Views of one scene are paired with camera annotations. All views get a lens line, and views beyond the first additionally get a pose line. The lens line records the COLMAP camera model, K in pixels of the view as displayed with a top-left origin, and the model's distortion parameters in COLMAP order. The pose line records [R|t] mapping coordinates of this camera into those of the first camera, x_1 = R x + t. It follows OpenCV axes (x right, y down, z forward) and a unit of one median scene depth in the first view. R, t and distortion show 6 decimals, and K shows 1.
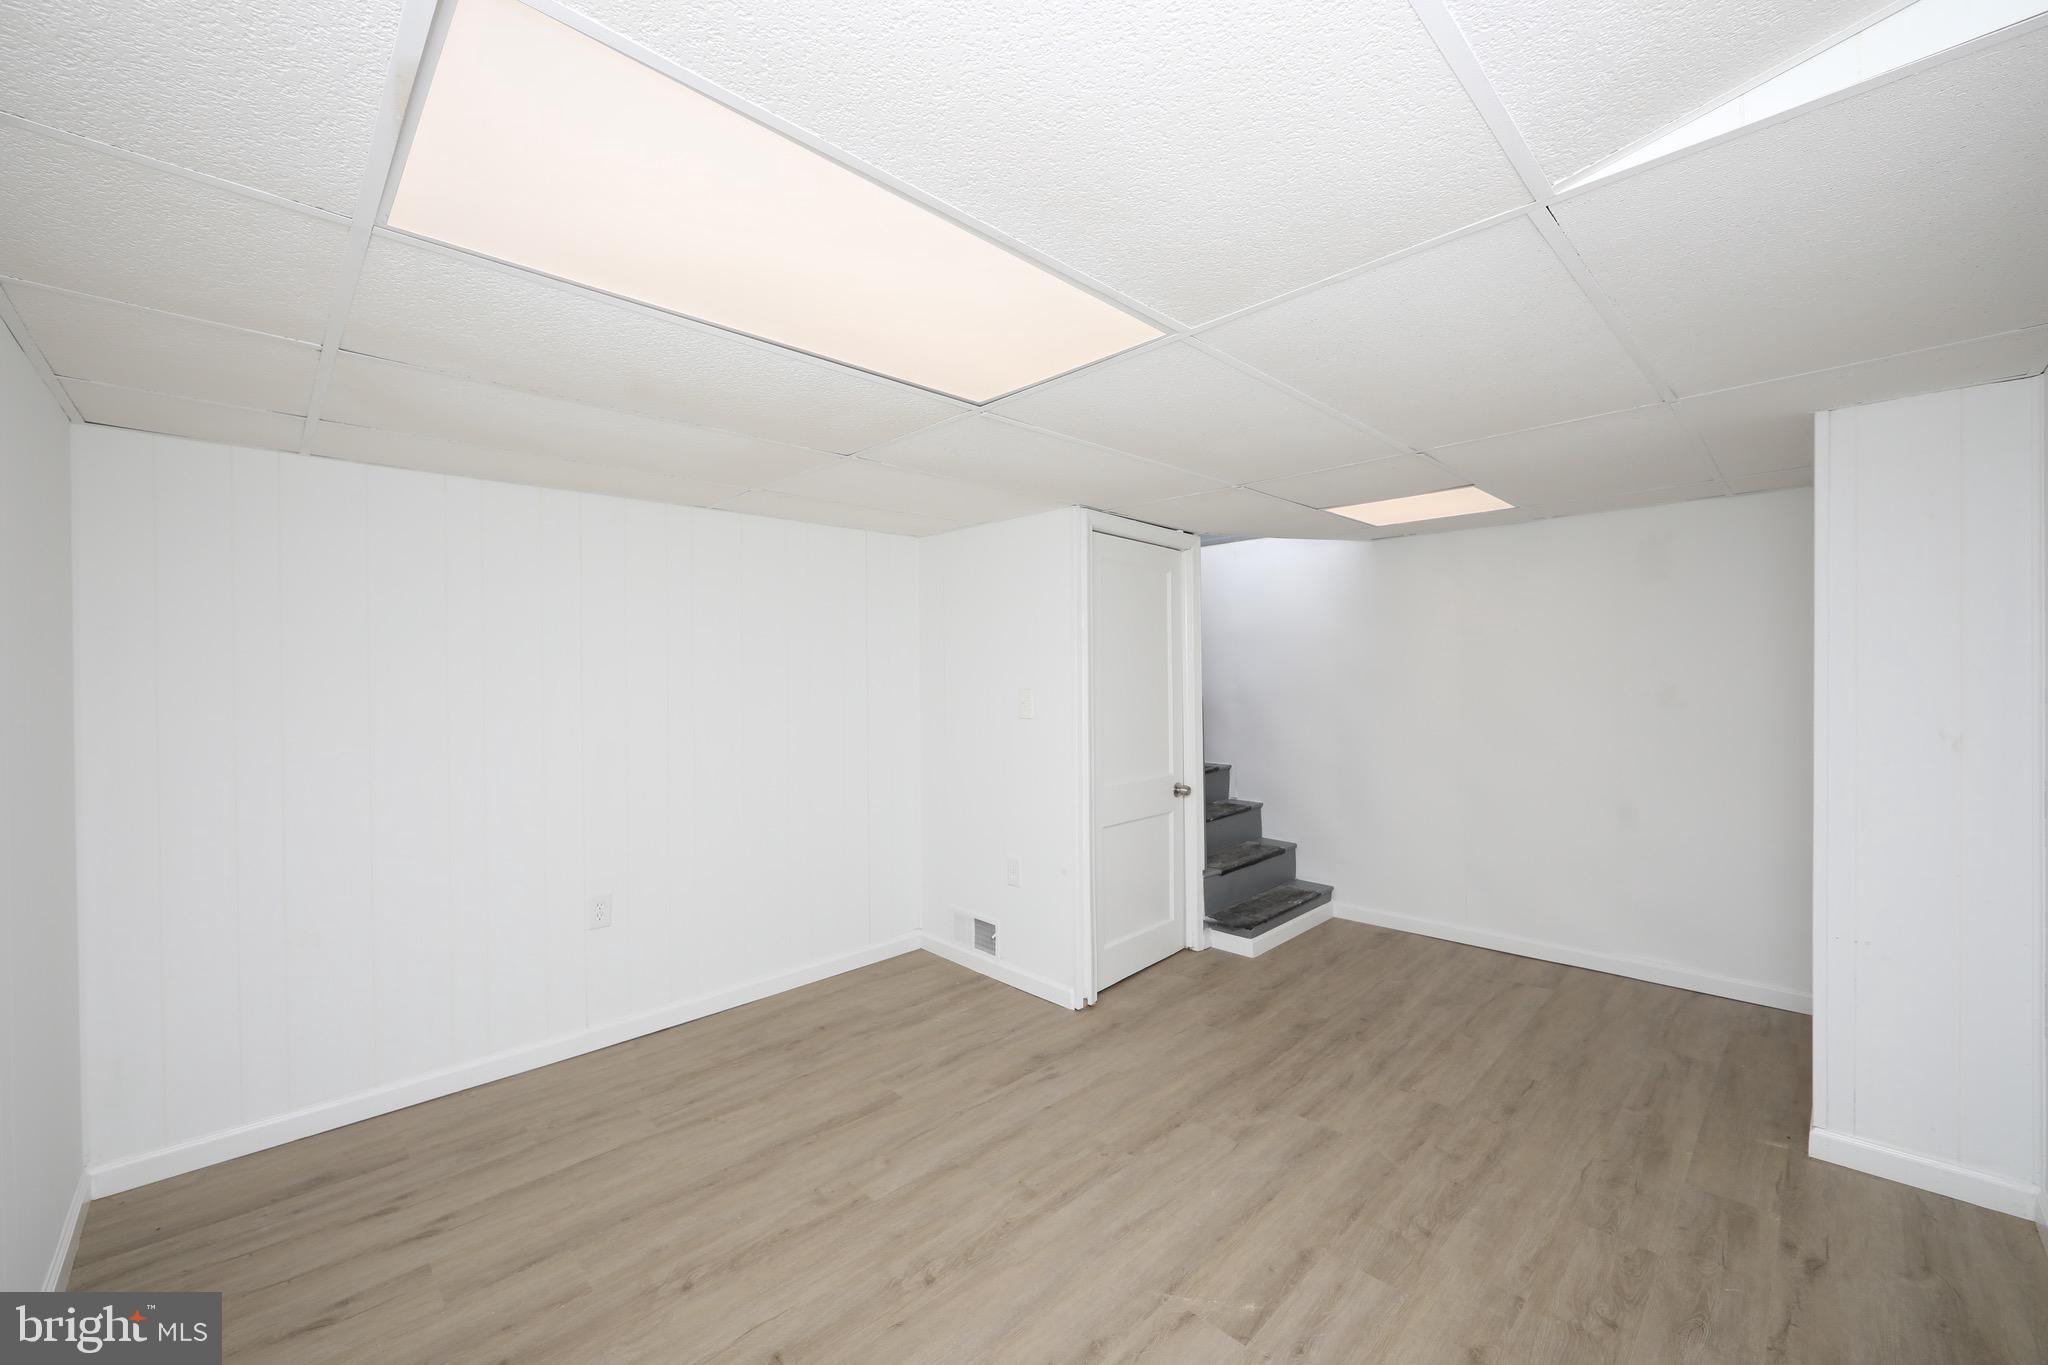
lens RADIAL K [[808.2, 0, 1026.1], [0, 808.2, 678.7], [0, 0, 1]] dist [-0.007193, 0.001267]
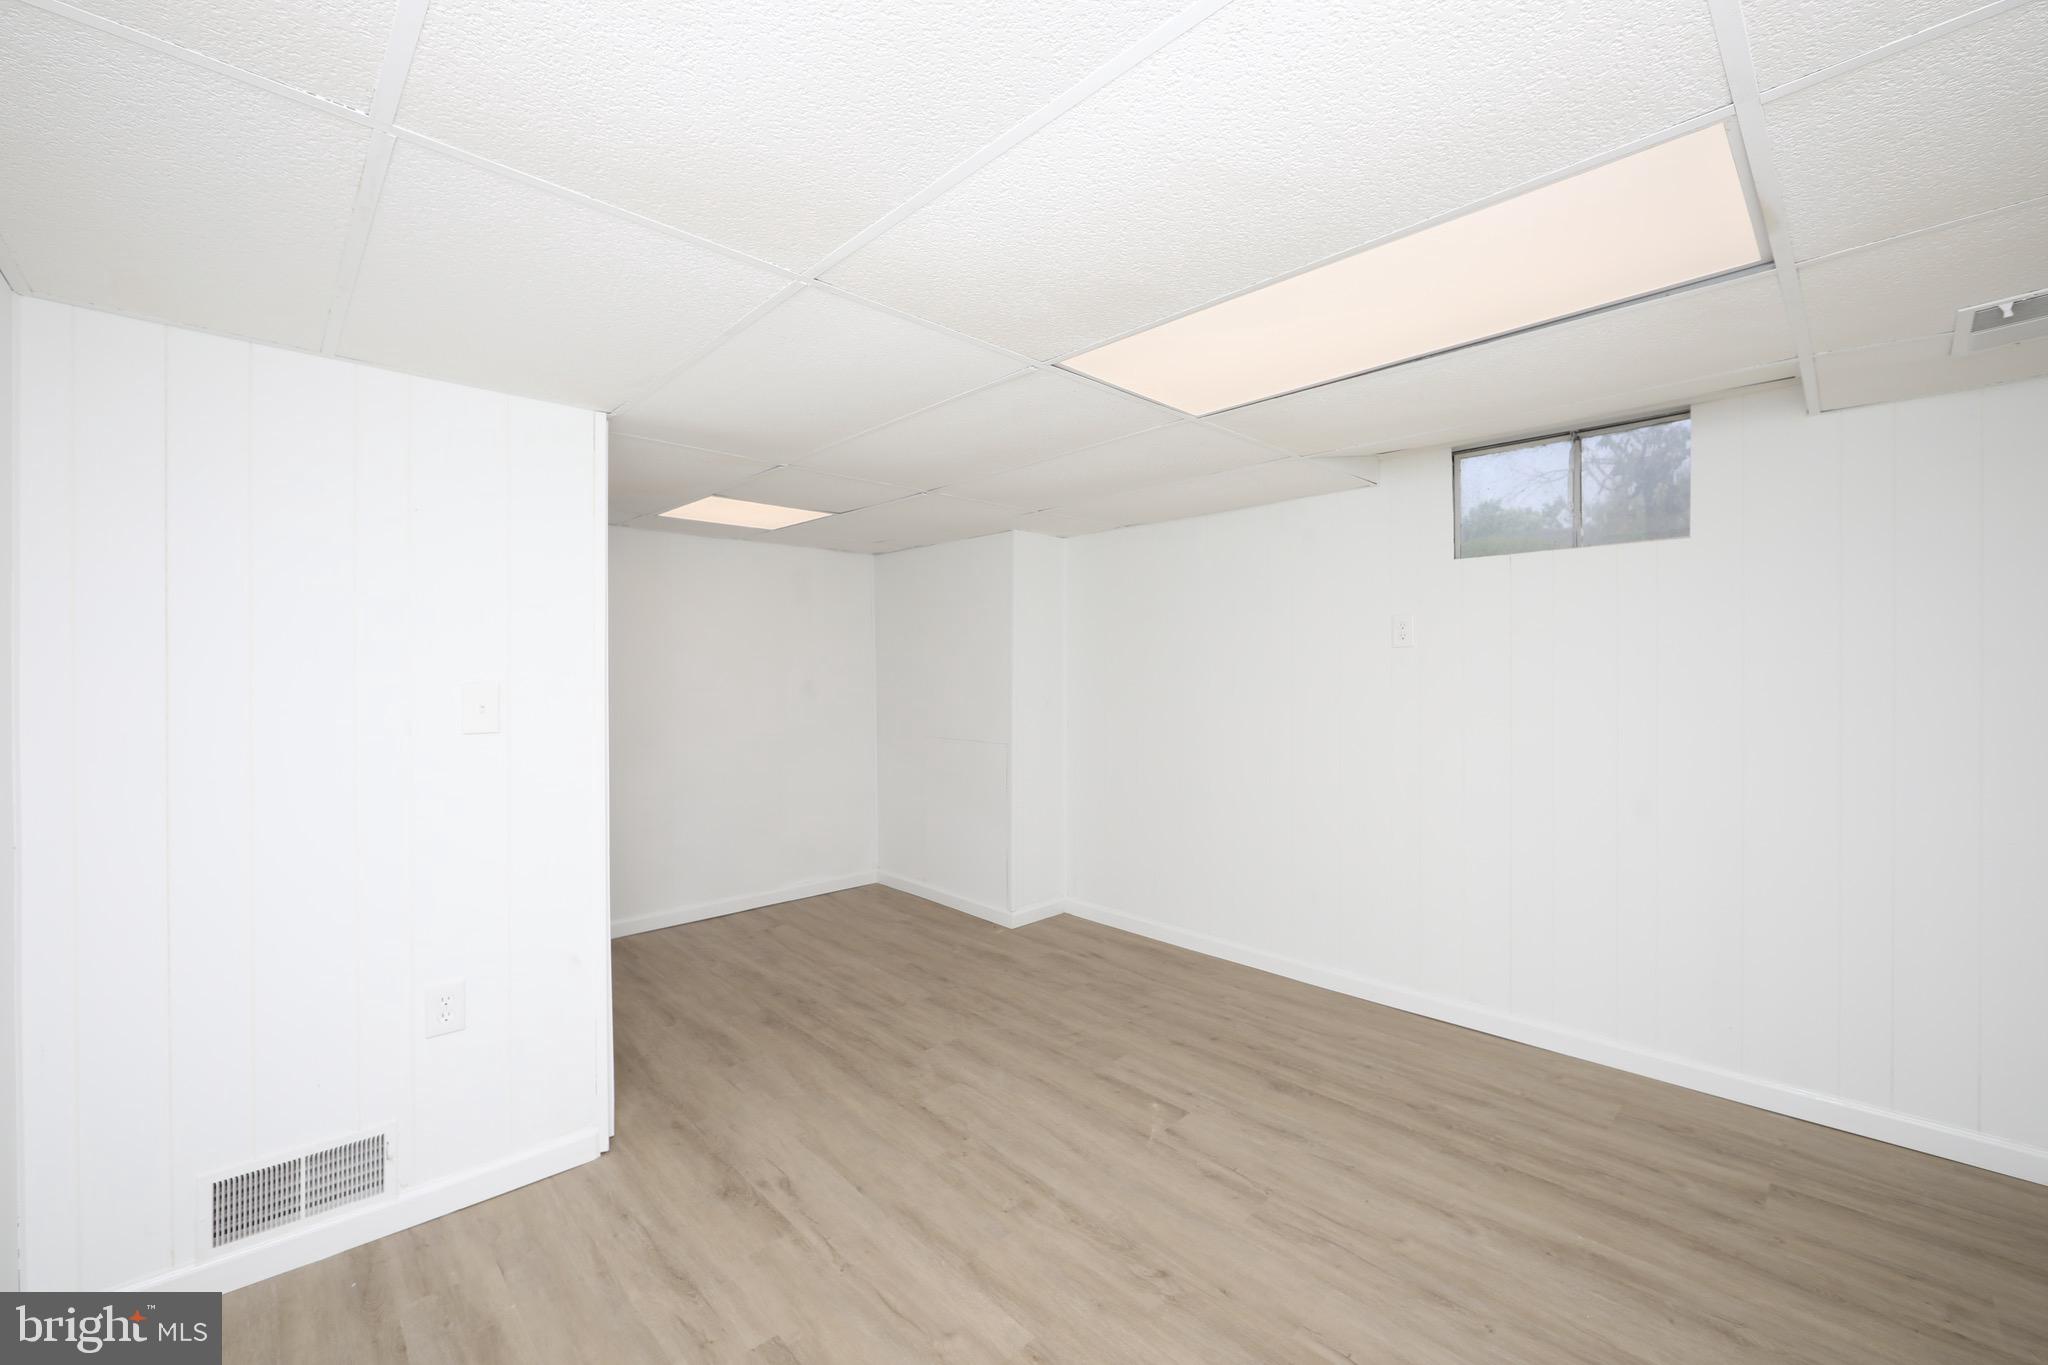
lens RADIAL K [[808.2, 0, 1026.0], [0, 808.2, 682.3], [0, 0, 1]] dist [-0.007193, 0.001267]
pose [[0.017415, 0.000710, 0.999848, -0.753404], [0.003385, 0.999994, -0.000770, 0.020950], [-0.999843, 0.003398, 0.017412, 0.785303]]
